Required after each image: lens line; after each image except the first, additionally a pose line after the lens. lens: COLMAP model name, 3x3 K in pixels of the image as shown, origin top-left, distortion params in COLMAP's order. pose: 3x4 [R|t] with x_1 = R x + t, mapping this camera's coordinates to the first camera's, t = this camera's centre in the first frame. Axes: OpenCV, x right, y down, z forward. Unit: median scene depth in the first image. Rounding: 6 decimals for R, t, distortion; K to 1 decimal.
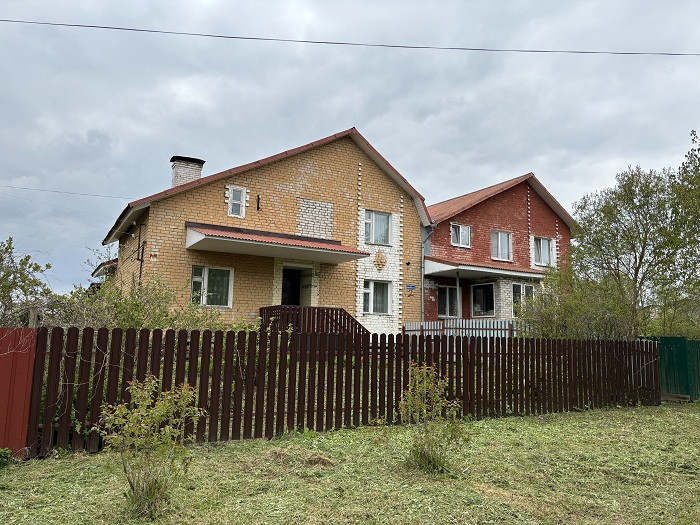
lens RADIAL K [[527.6, 0, 354.5], [0, 527.6, 264.4], [0, 0, 1]] dist [0.054363, -0.060998]
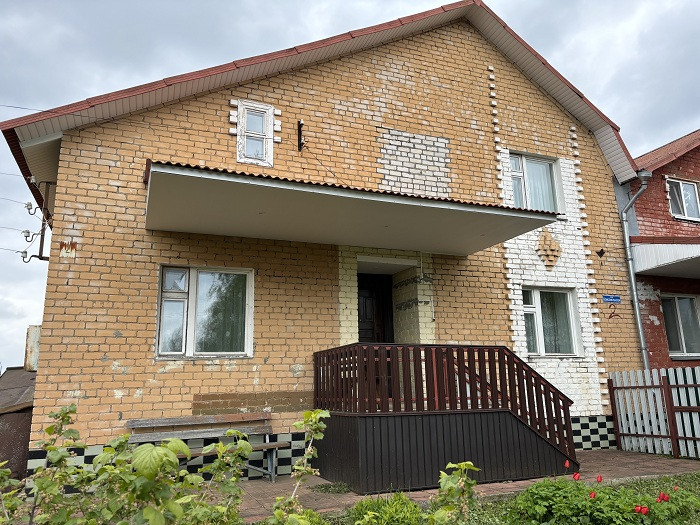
lens RADIAL K [[527.6, 0, 346.3], [0, 527.6, 256.6], [0, 0, 1]] dist [0.054363, -0.060998]
pose [[0.987079, -0.071276, -0.143509, -0.070487], [0.057339, 0.993432, -0.099018, 0.040979], [0.149624, 0.089510, 0.984683, 0.486788]]
